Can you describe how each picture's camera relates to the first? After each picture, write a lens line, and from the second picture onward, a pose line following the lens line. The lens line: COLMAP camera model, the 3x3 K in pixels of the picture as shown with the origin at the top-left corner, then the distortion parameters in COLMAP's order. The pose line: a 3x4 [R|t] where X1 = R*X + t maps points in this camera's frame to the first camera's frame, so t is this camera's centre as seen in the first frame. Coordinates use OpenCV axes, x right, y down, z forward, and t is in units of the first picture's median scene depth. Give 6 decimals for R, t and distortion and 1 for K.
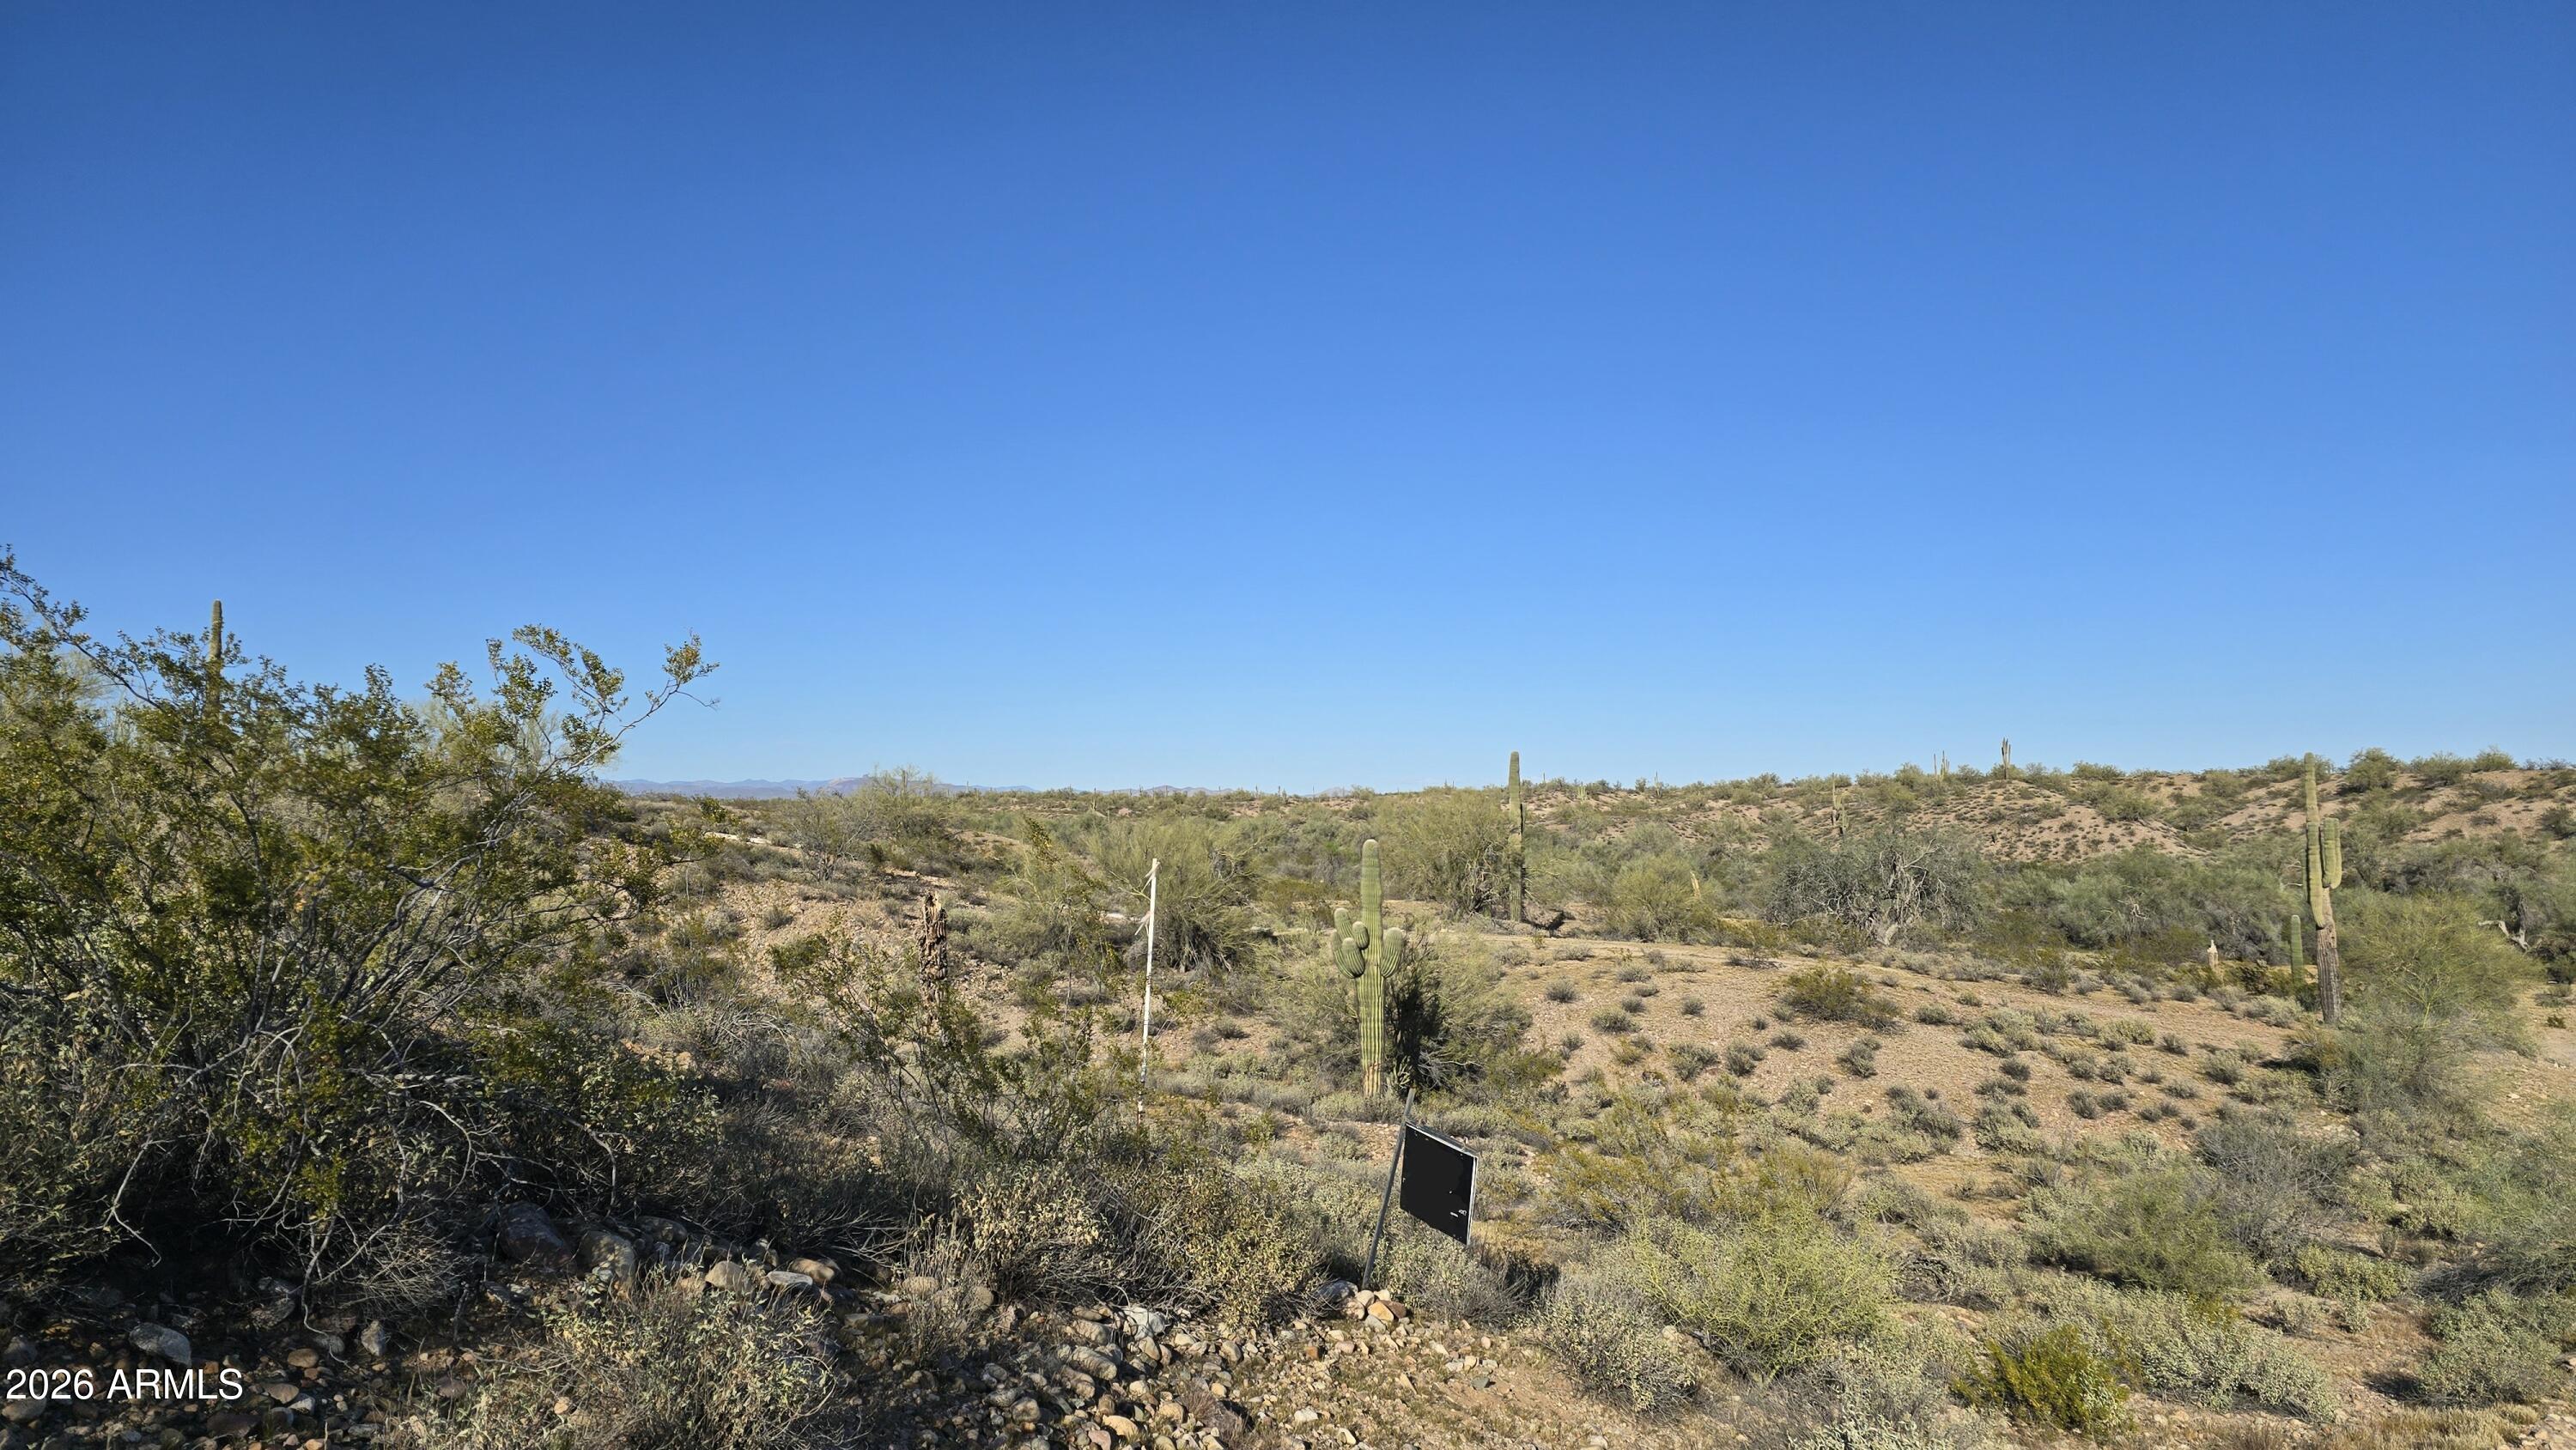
lens RADIAL K [[1703.4, 0, 1257.7], [0, 1703.4, 724.7], [0, 0, 1]] dist [0.080415, -0.079138]
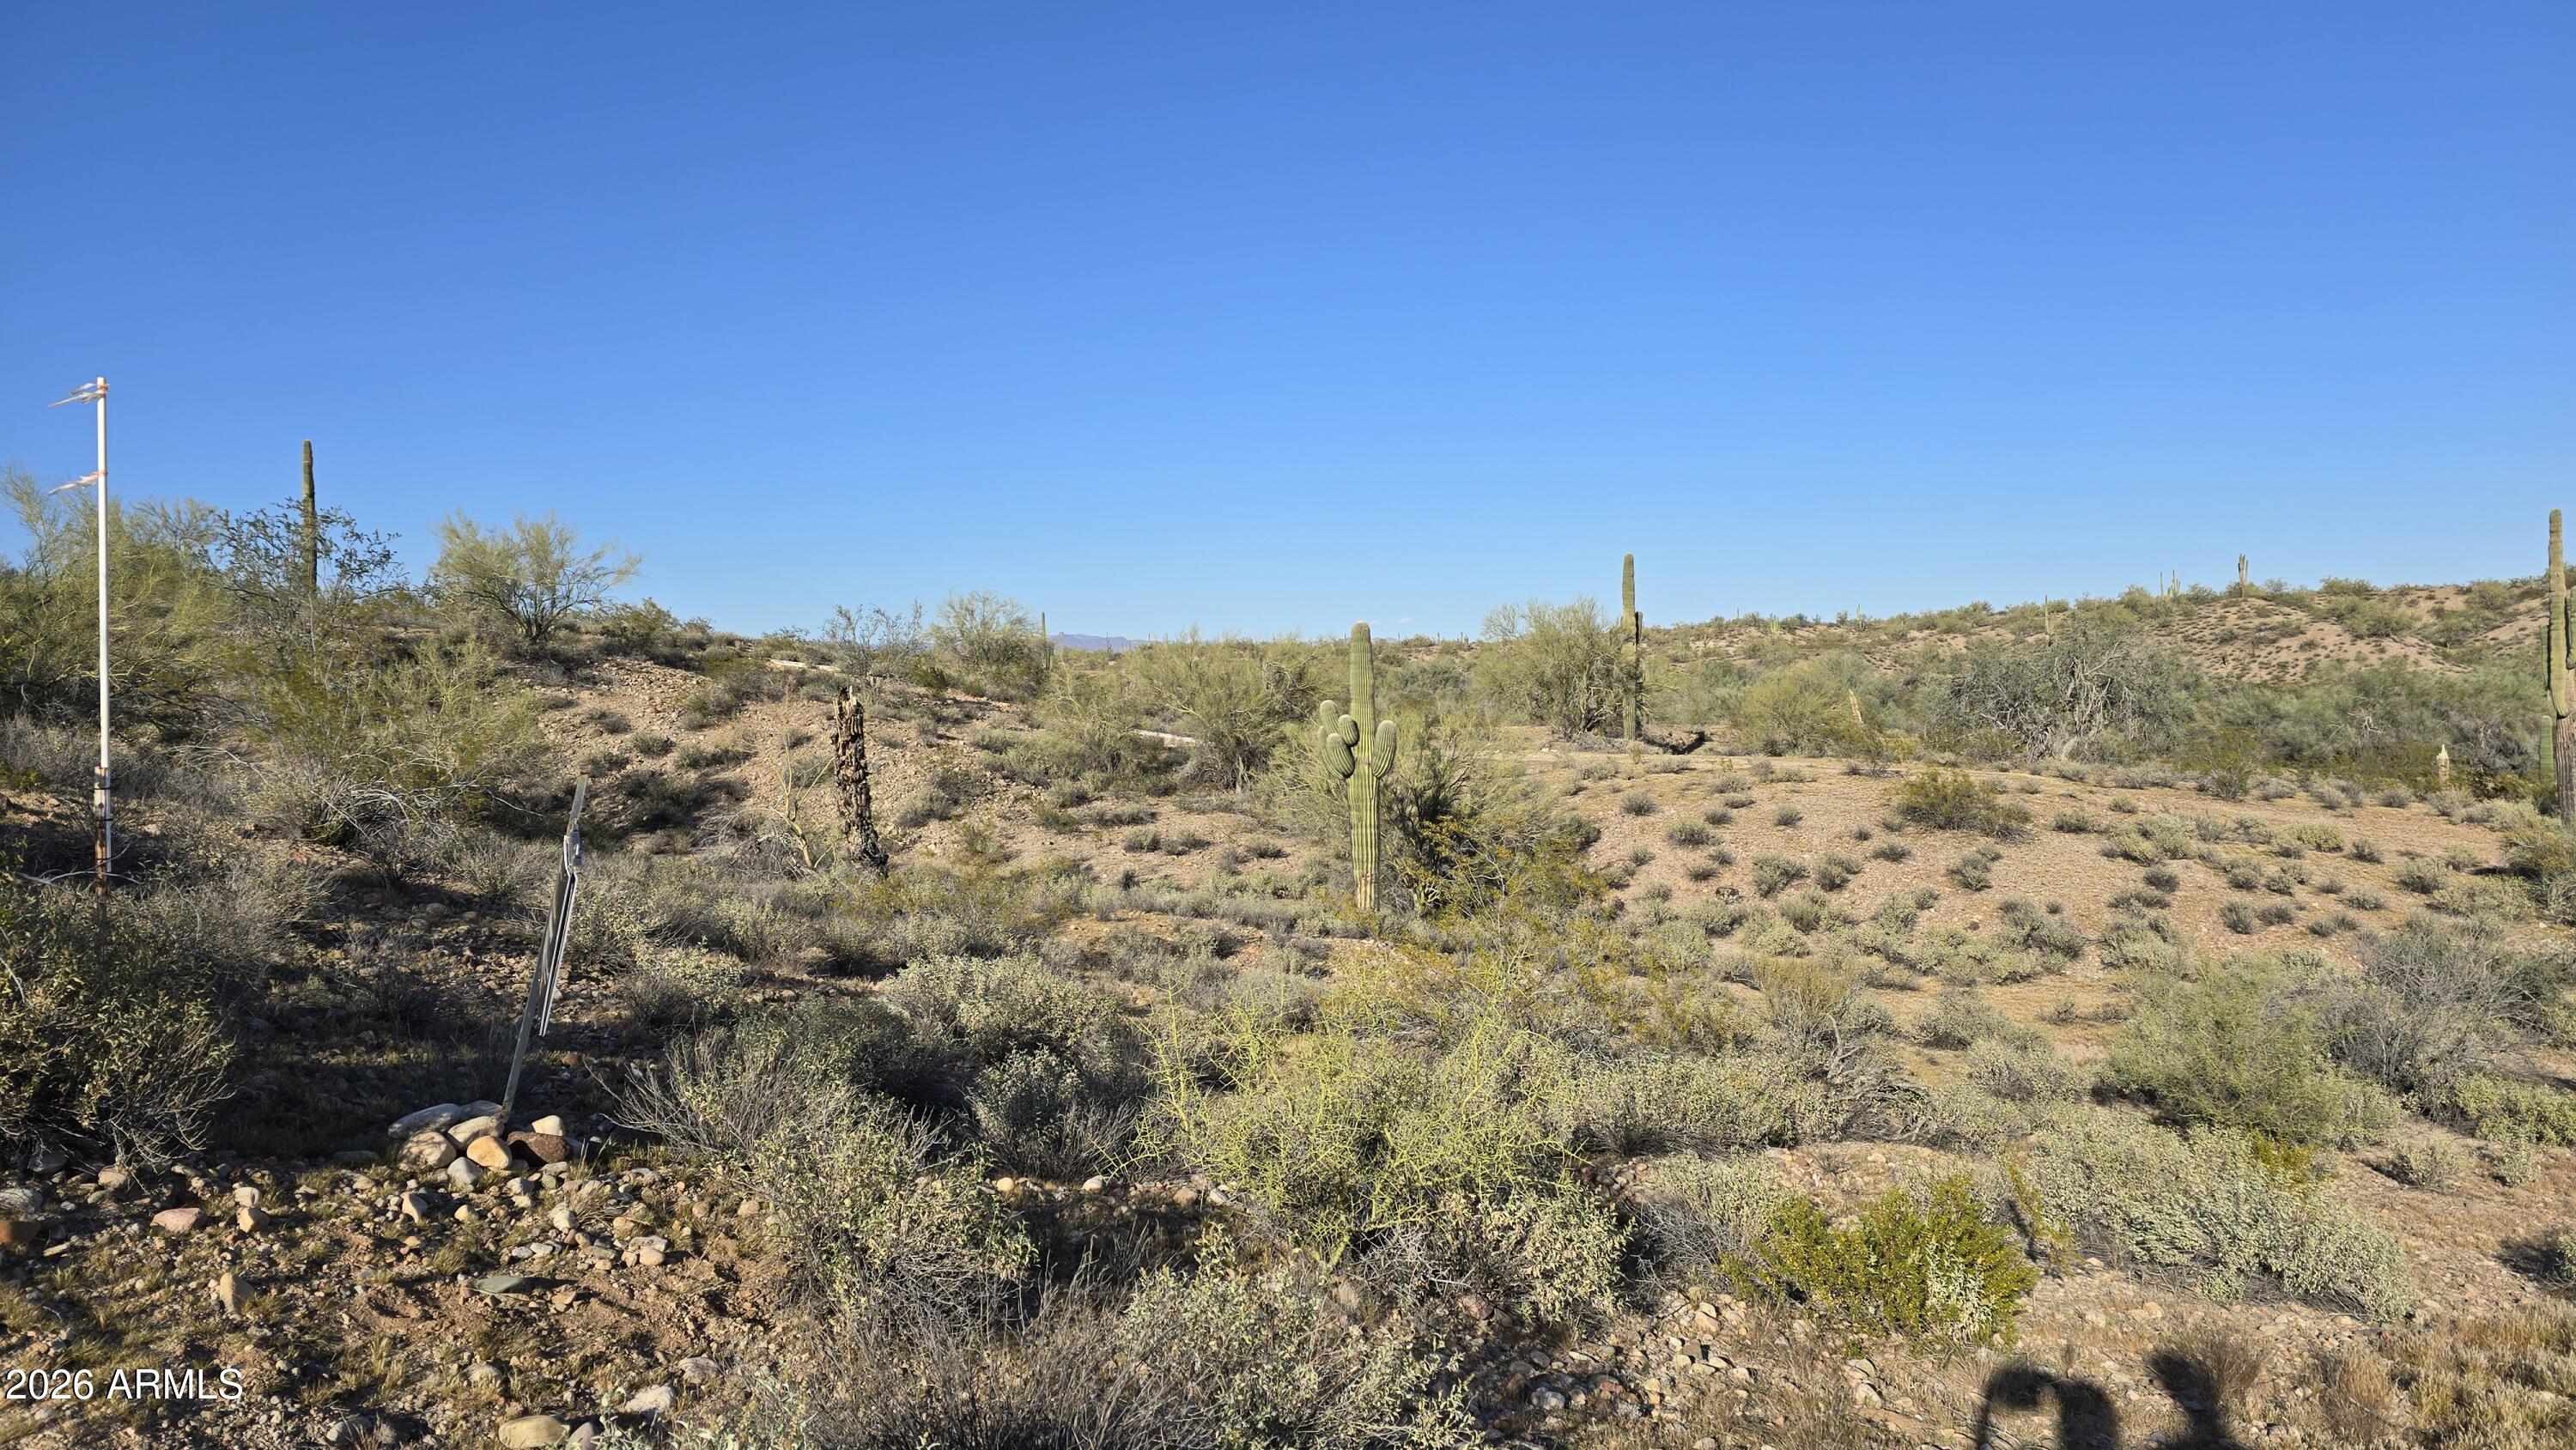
lens RADIAL K [[1703.4, 0, 1260.9], [0, 1703.4, 725.4], [0, 0, 1]] dist [0.080415, -0.079138]
pose [[0.993676, -0.018445, -0.110758, 0.082474], [0.028112, 0.995867, 0.086361, 0.032997], [0.108707, -0.088928, 0.990088, 0.099093]]
